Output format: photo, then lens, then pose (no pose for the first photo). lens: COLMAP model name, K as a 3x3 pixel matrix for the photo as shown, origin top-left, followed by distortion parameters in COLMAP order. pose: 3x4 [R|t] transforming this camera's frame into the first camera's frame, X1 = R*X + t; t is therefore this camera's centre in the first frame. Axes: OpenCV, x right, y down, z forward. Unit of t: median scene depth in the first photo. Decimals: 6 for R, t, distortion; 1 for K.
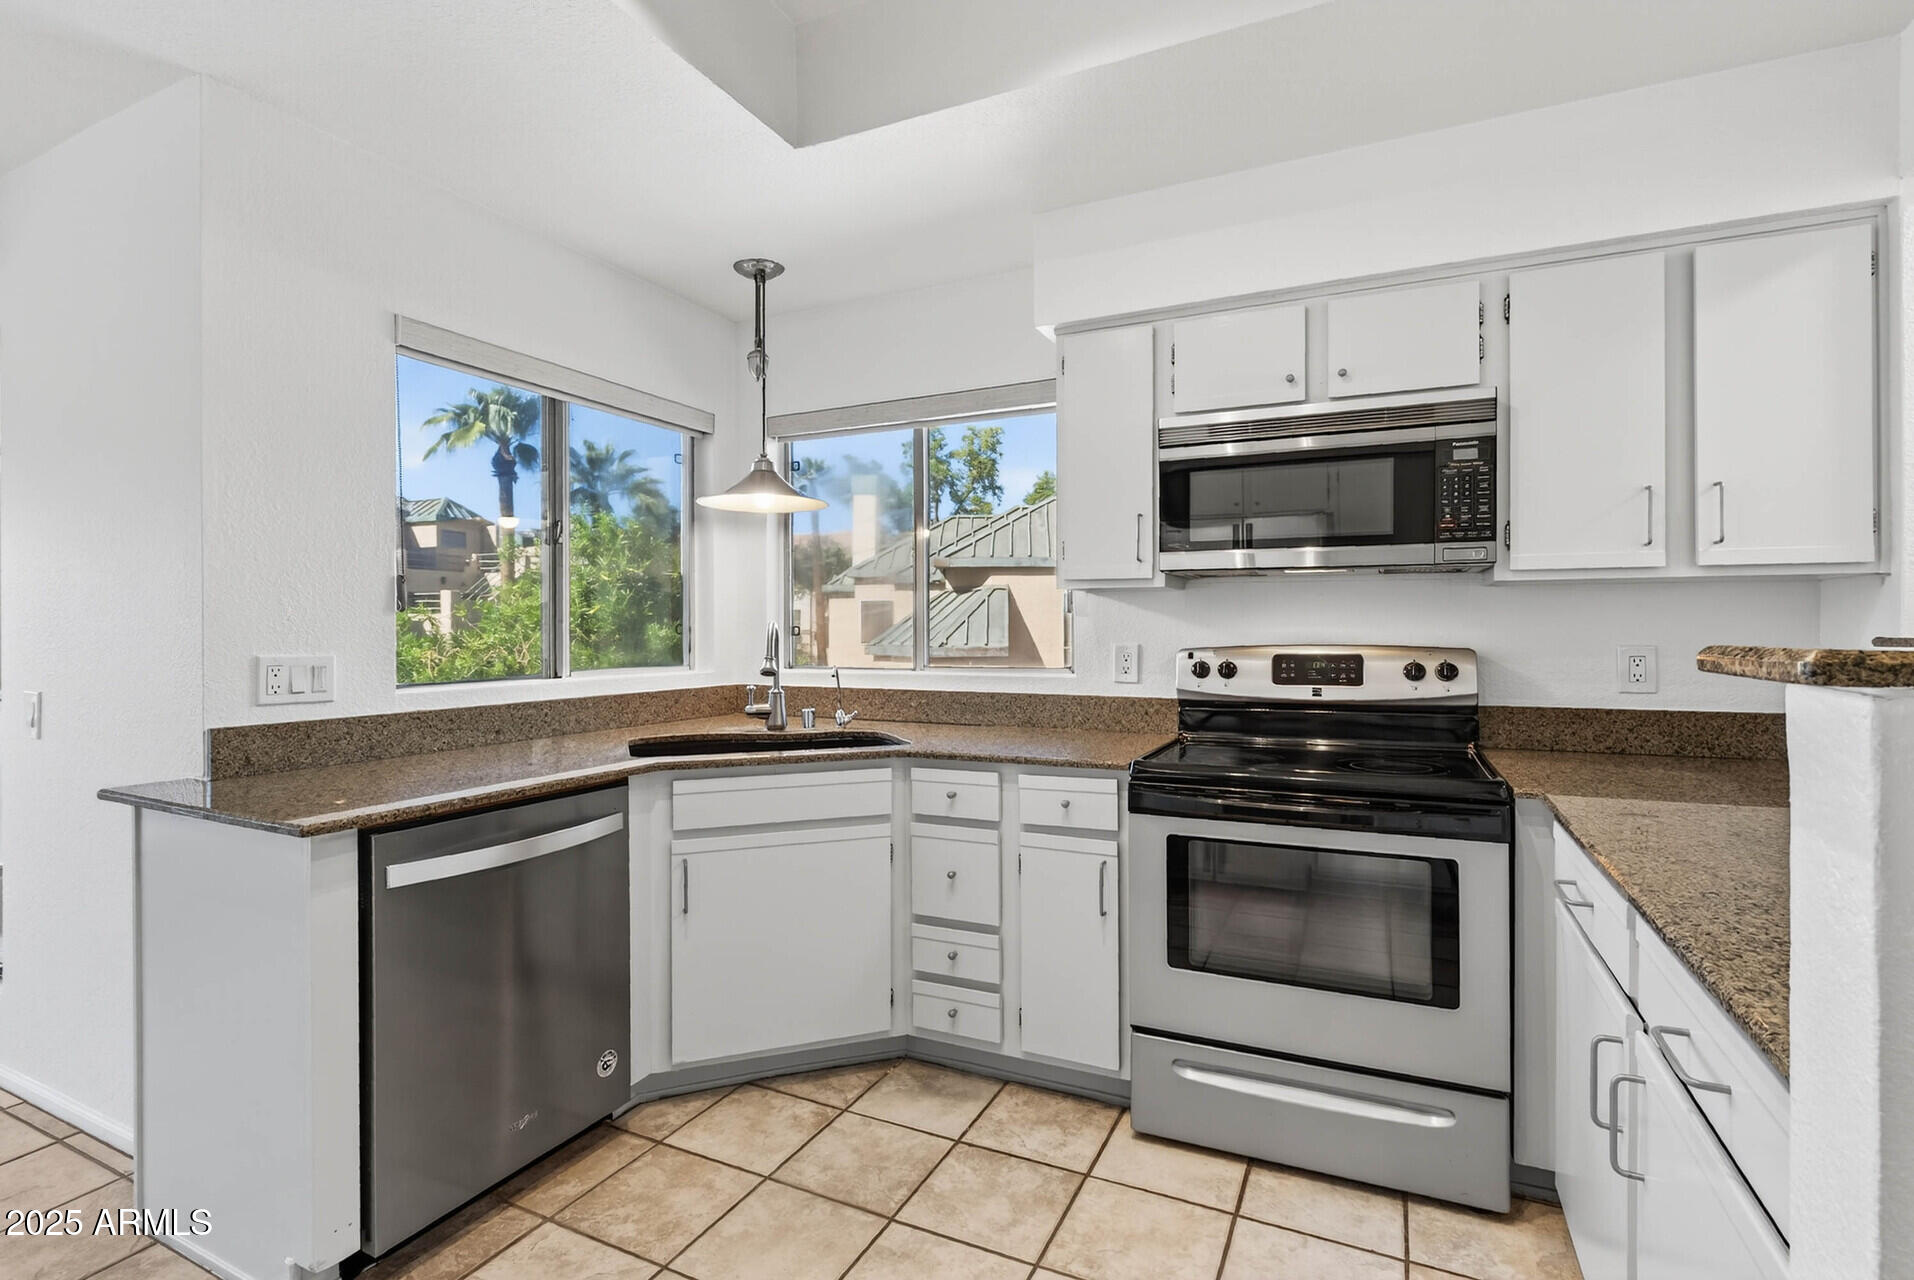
lens RADIAL K [[857.0, 0, 976.2], [0, 857.0, 630.7], [0, 0, 1]] dist [0.008040, -0.000863]
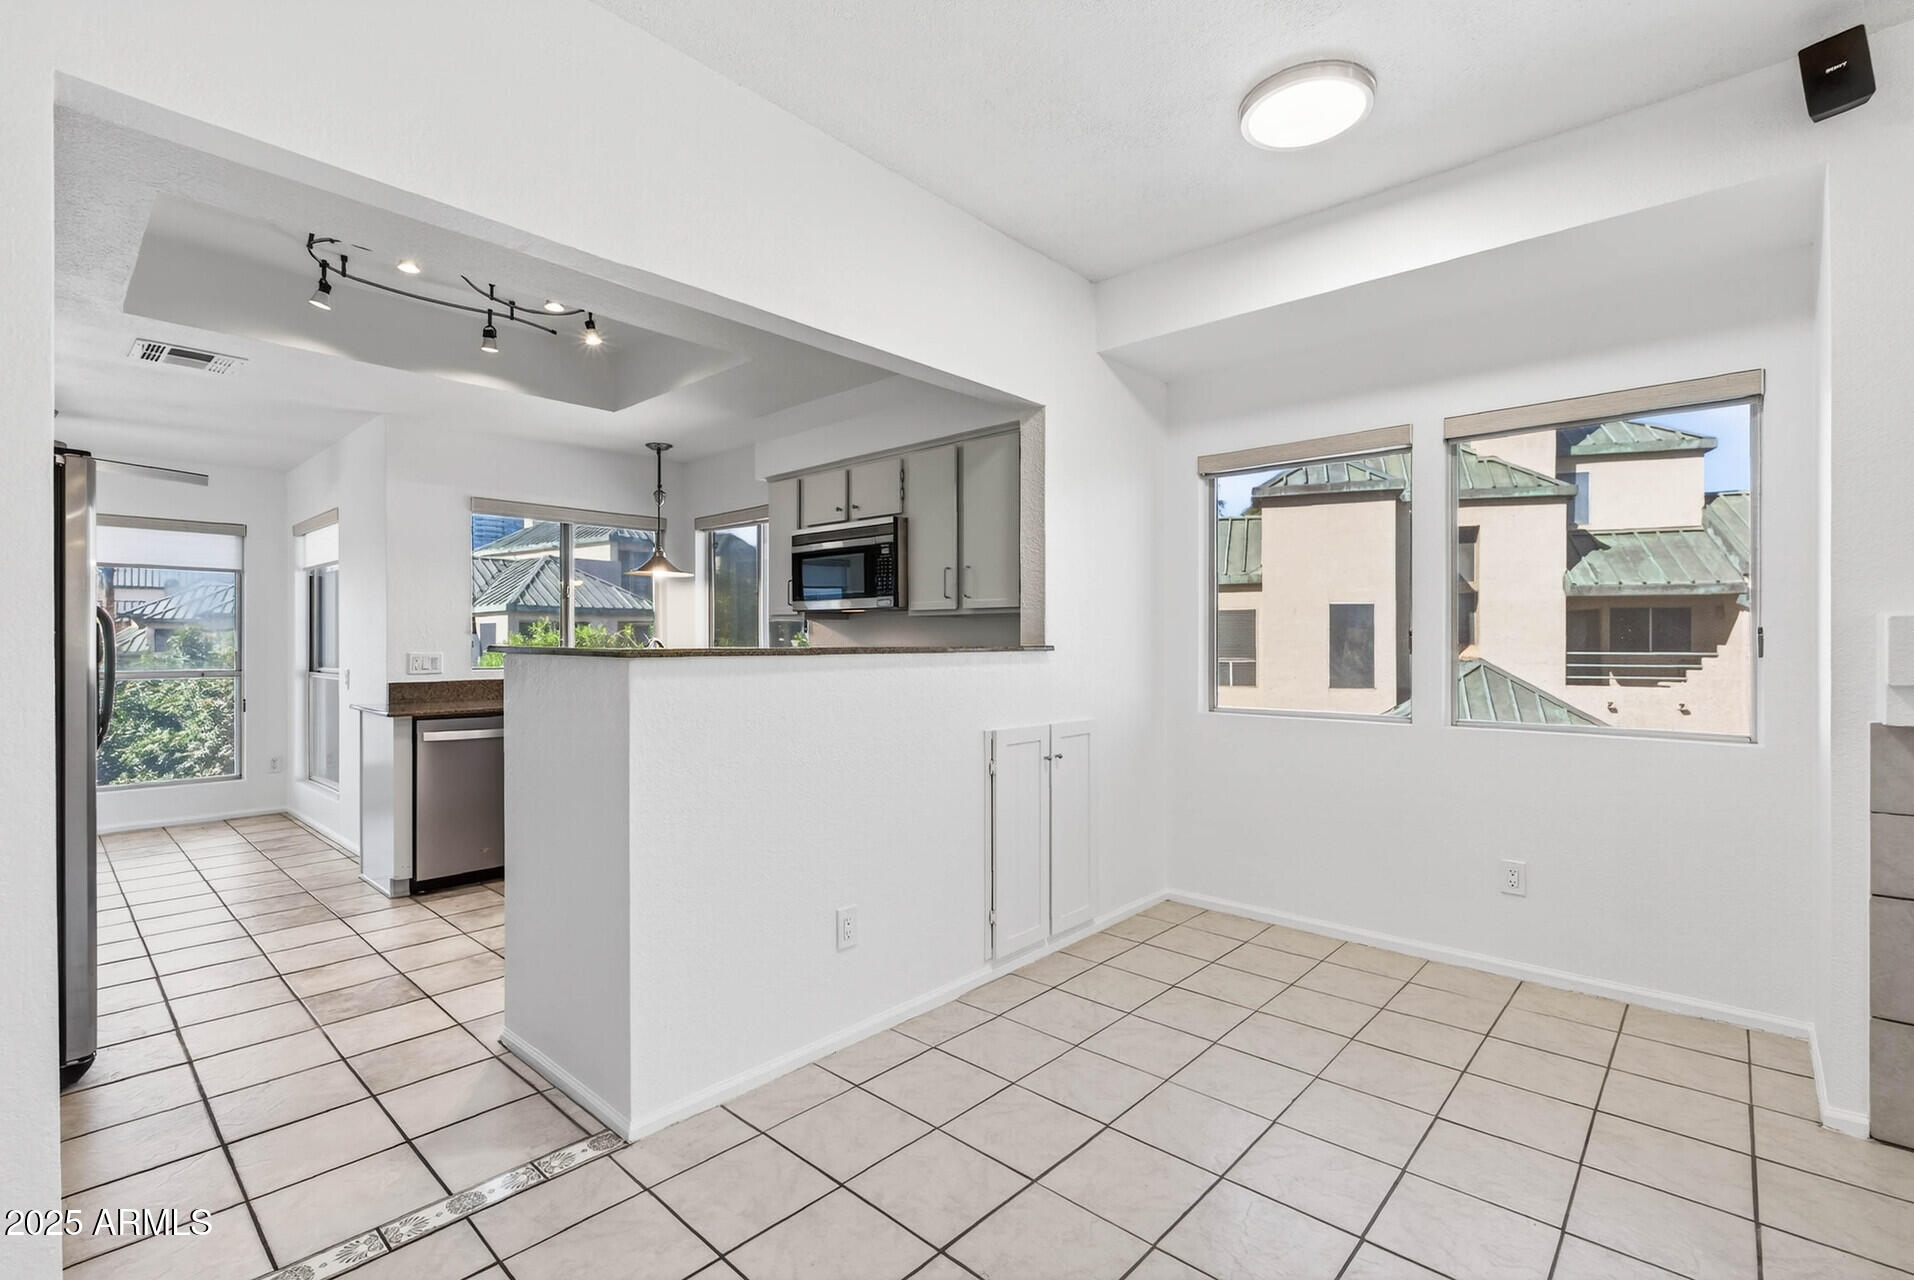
lens RADIAL K [[857.0, 0, 955.3], [0, 857.0, 642.3], [0, 0, 1]] dist [0.008040, -0.000863]
pose [[0.954911, 0.000438, -0.296891, 1.220980], [-0.003954, 0.999929, -0.011242, 0.020837], [0.296865, 0.011909, 0.954845, -0.752268]]
